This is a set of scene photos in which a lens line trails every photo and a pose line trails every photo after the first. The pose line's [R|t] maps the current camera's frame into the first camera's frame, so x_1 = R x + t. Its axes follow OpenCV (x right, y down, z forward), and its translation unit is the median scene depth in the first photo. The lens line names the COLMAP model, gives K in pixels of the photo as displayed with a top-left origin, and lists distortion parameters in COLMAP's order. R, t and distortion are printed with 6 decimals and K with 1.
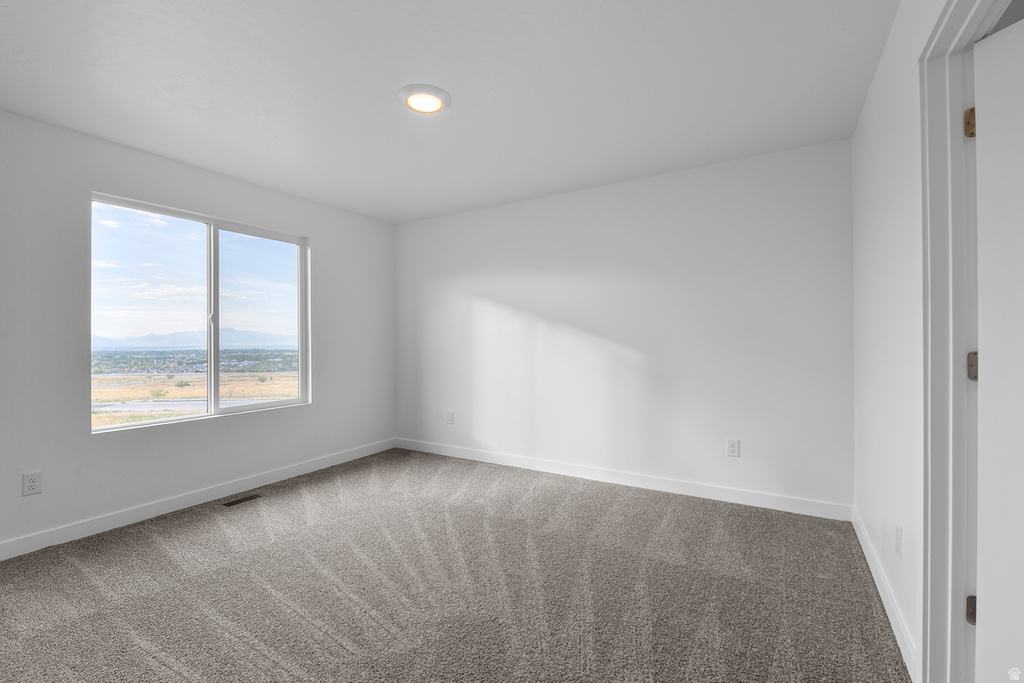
lens RADIAL K [[445.2, 0, 516.4], [0, 445.2, 337.4], [0, 0, 1]] dist [-0.000026, -0.000110]
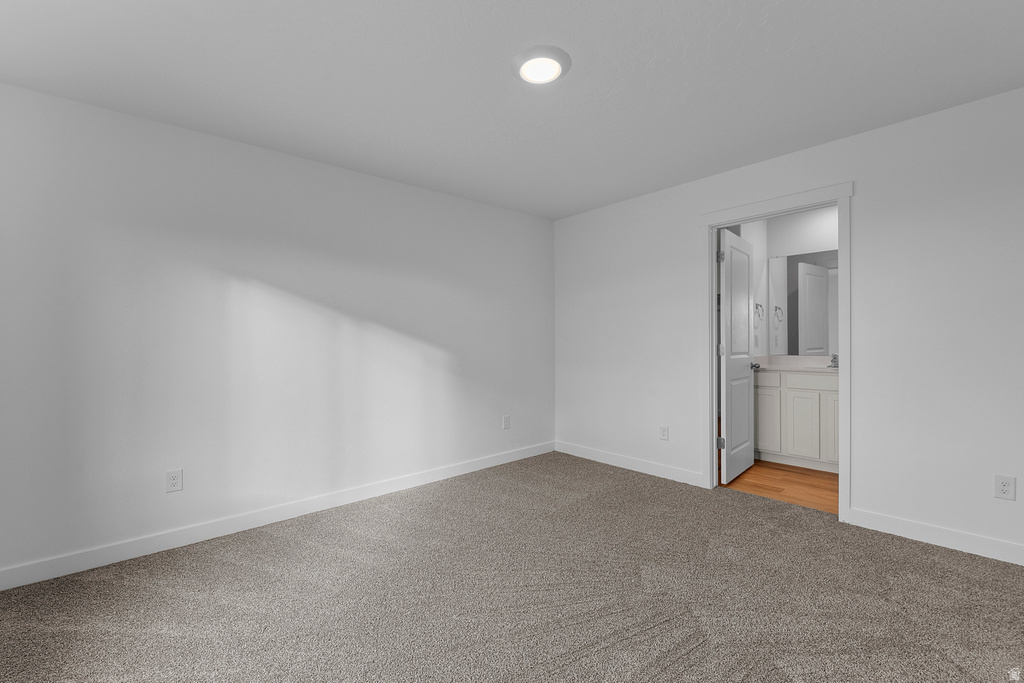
lens RADIAL K [[445.2, 0, 516.4], [0, 445.2, 337.4], [0, 0, 1]] dist [-0.000026, -0.000110]
pose [[0.312632, 0.001126, 0.949874, -0.665058], [0.006028, 0.999977, -0.003169, 0.001530], [-0.949855, 0.006717, 0.312618, 0.482779]]
